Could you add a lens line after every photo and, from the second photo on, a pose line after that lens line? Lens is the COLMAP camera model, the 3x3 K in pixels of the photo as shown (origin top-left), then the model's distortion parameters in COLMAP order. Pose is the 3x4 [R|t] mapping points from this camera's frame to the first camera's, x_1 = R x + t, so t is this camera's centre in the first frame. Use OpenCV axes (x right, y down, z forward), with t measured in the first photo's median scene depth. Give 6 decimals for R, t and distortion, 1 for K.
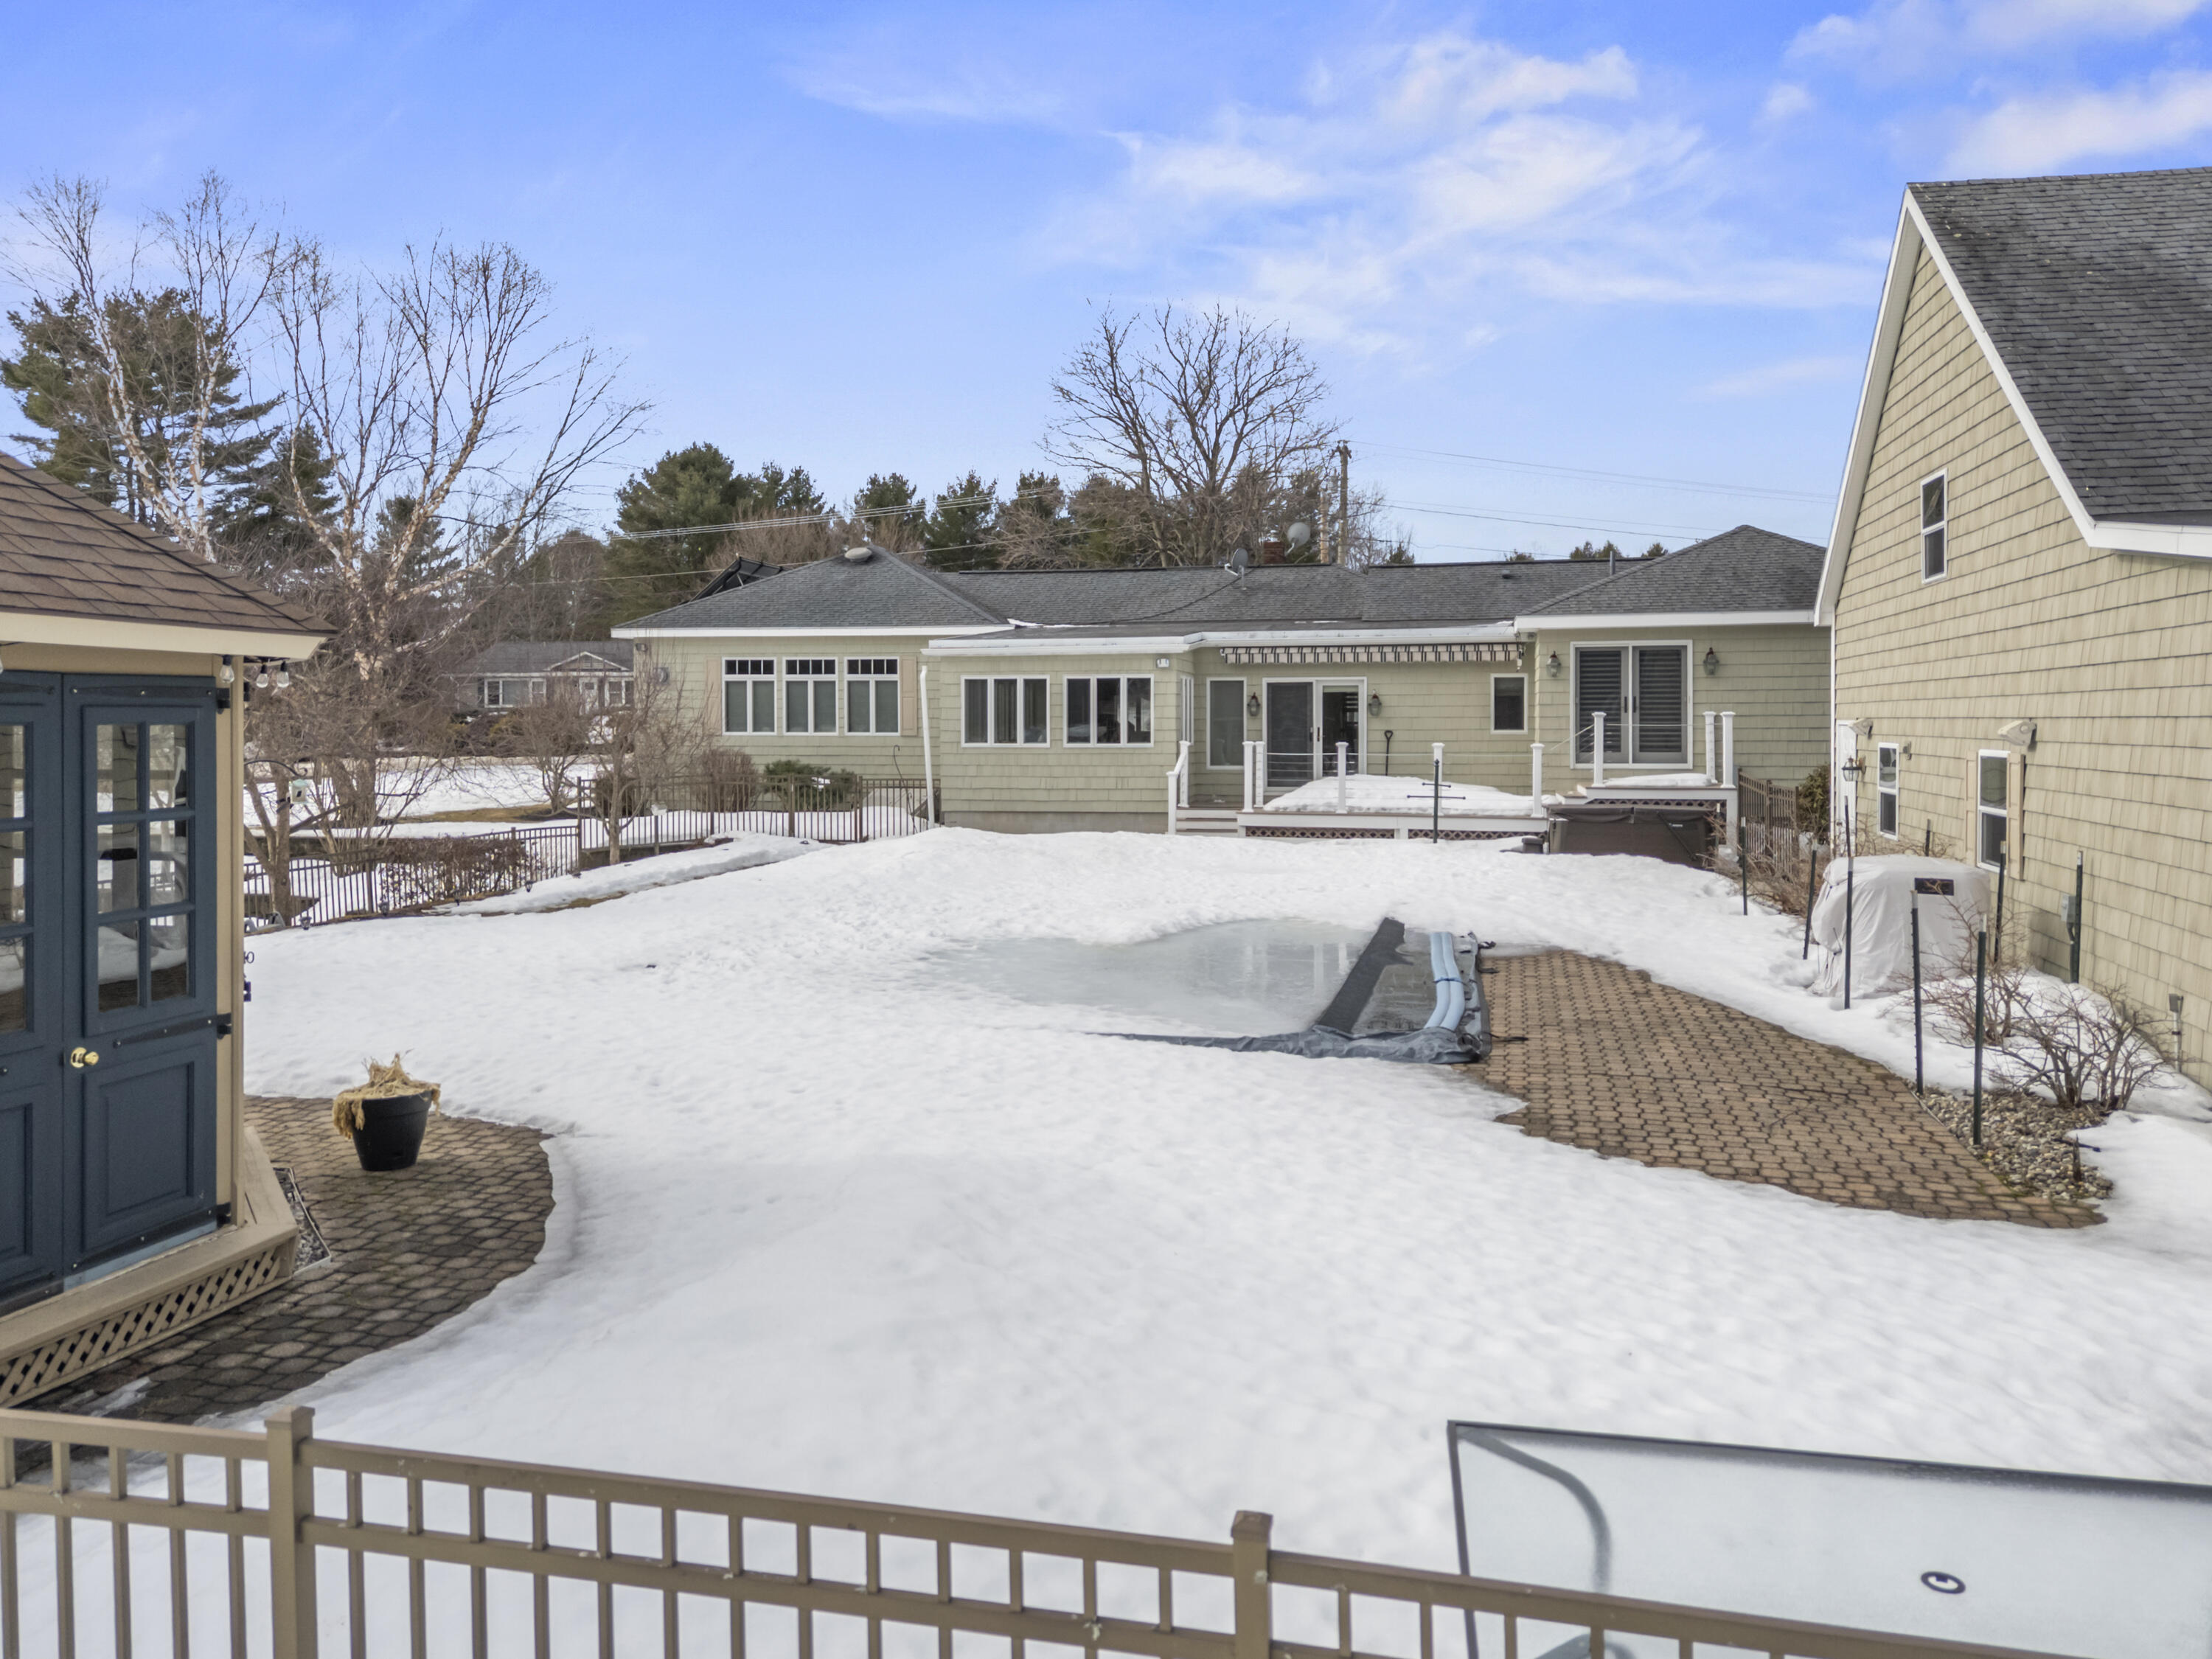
lens RADIAL K [[1614.8, 0, 1106.0], [0, 1614.8, 829.5], [0, 0, 1]] dist [0.079911, -0.112634]
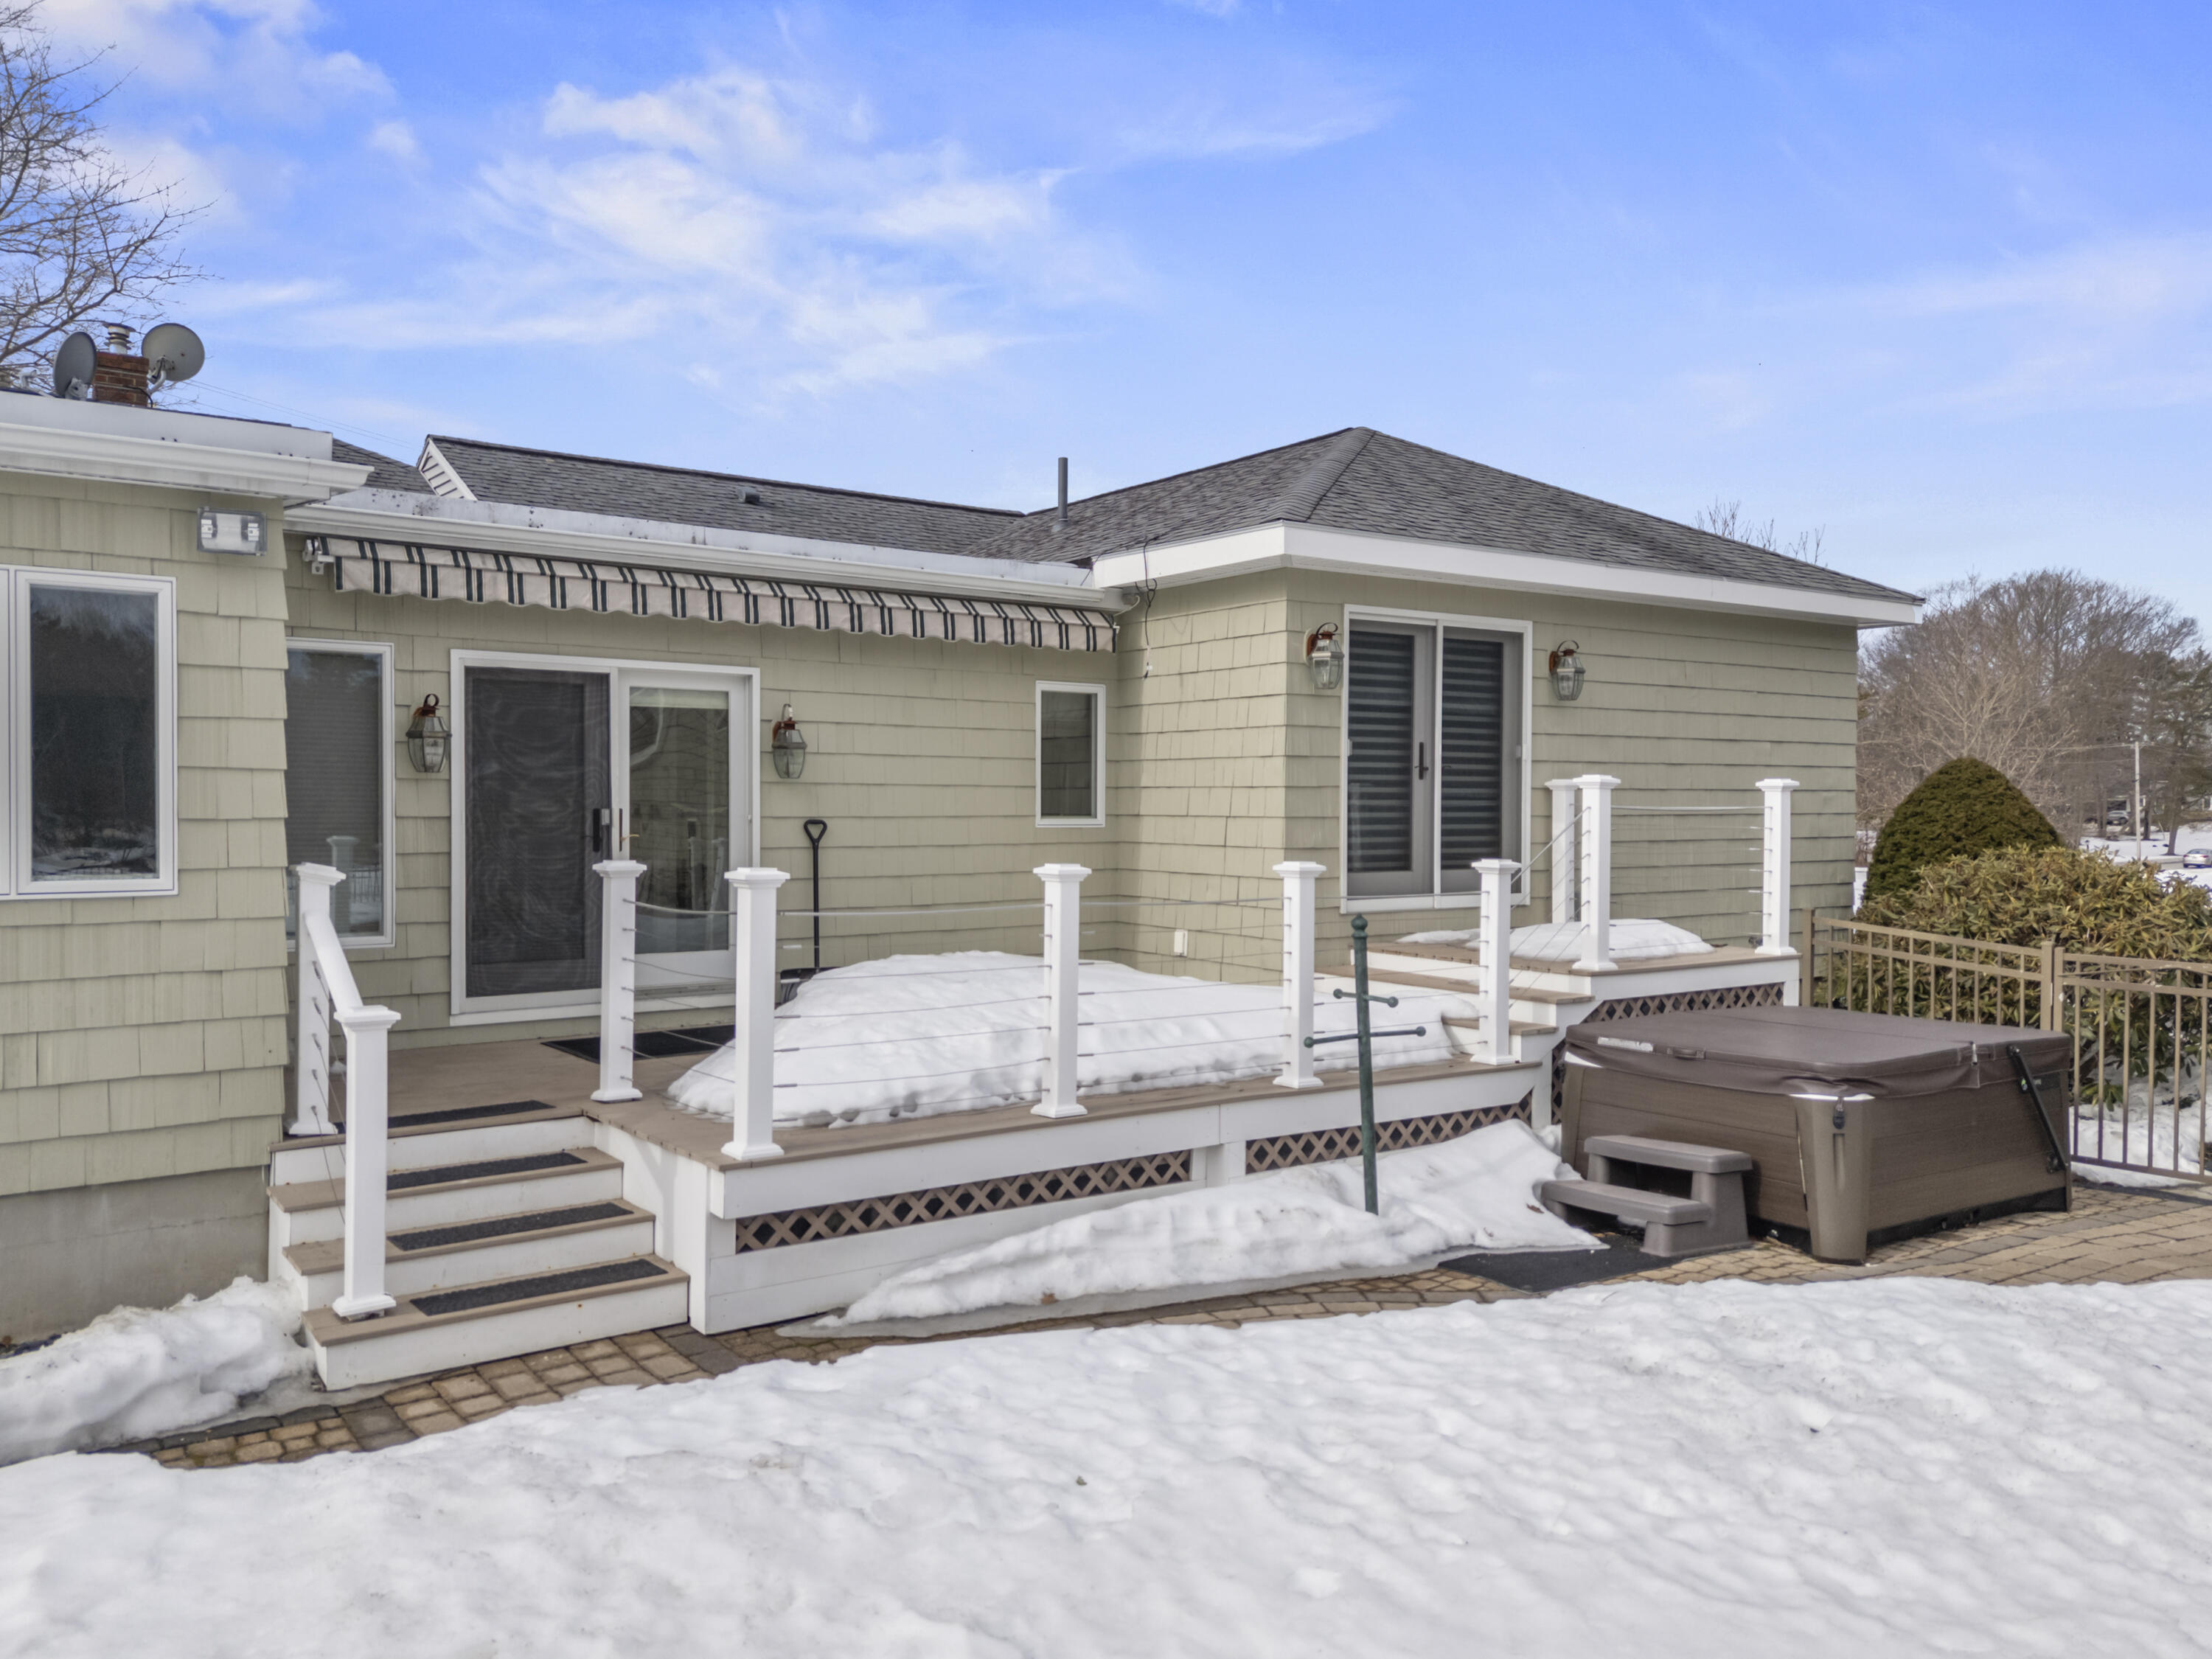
lens RADIAL K [[1614.8, 0, 1106.0], [0, 1614.8, 829.5], [0, 0, 1]] dist [0.079911, -0.112634]
pose [[0.675226, -0.007083, 0.737577, -0.050387], [0.044035, 0.998557, -0.030723, -0.044645], [-0.736296, 0.053224, 0.674564, 0.705220]]
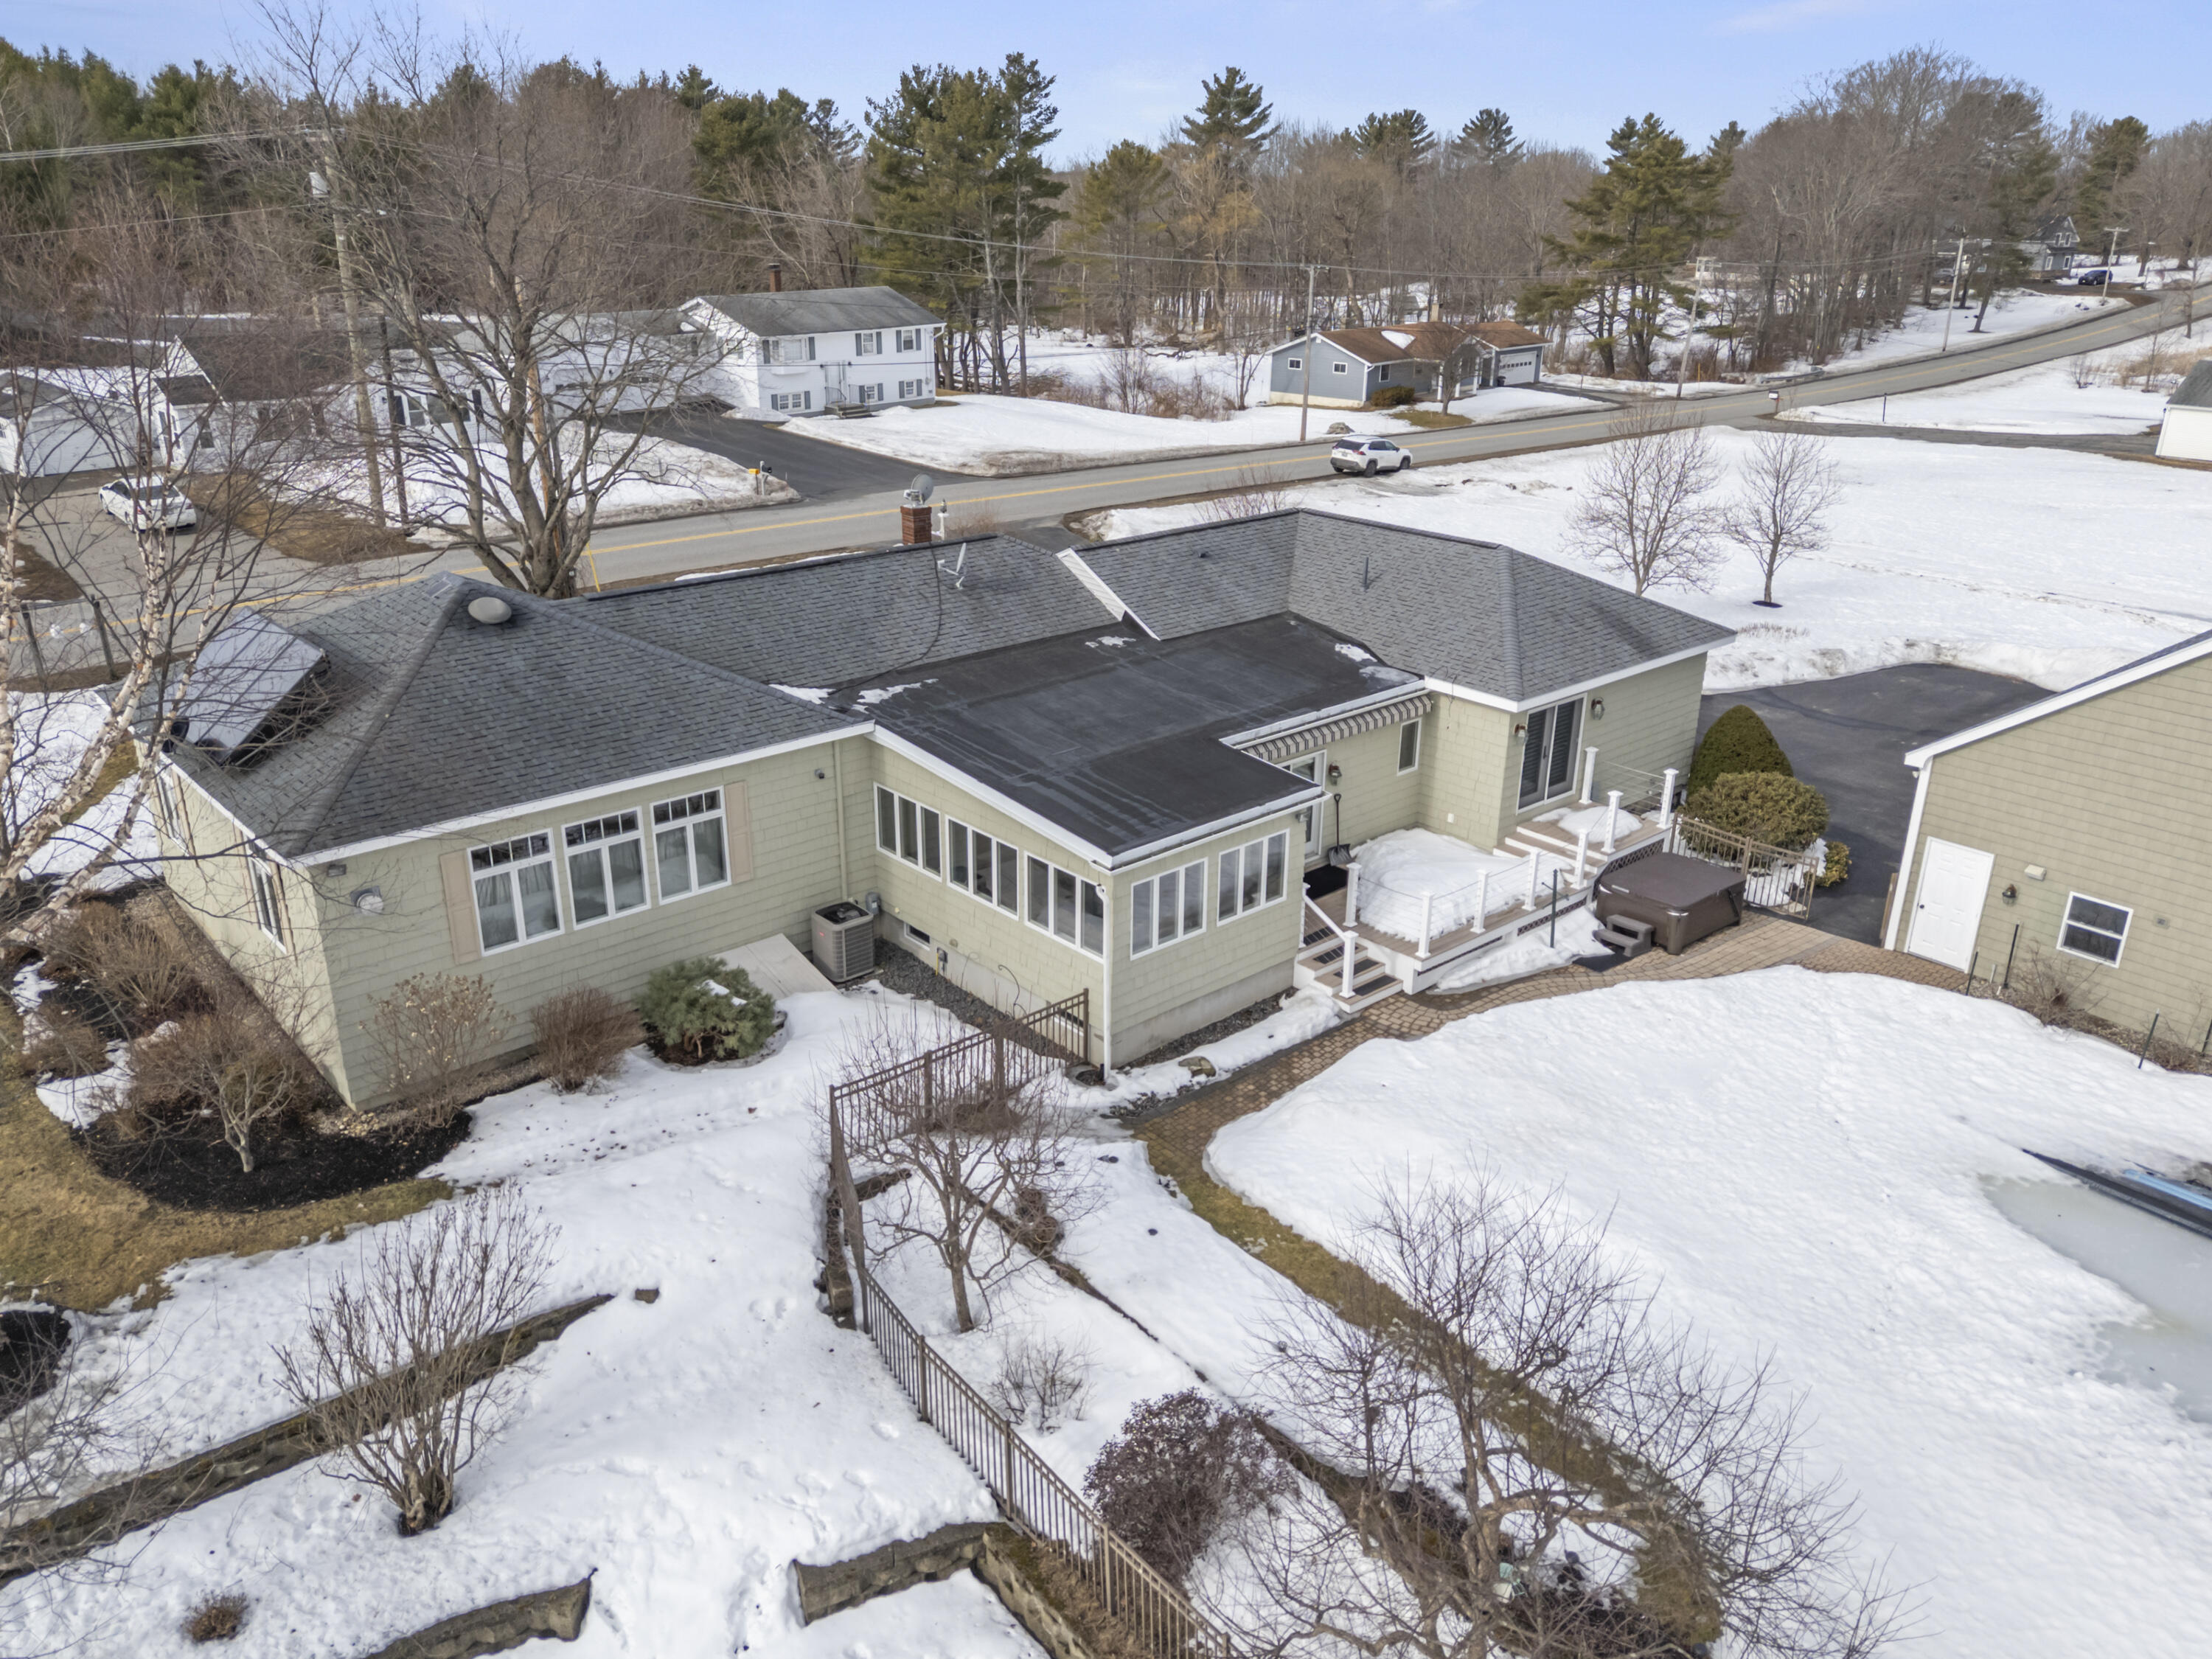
lens RADIAL K [[1614.8, 0, 1106.0], [0, 1614.8, 829.5], [0, 0, 1]] dist [0.079911, -0.112634]
pose [[0.600145, -0.285722, 0.747120, -0.685096], [0.044365, 0.944480, 0.325561, -0.379221], [-0.798660, -0.162238, 0.579501, 0.519380]]
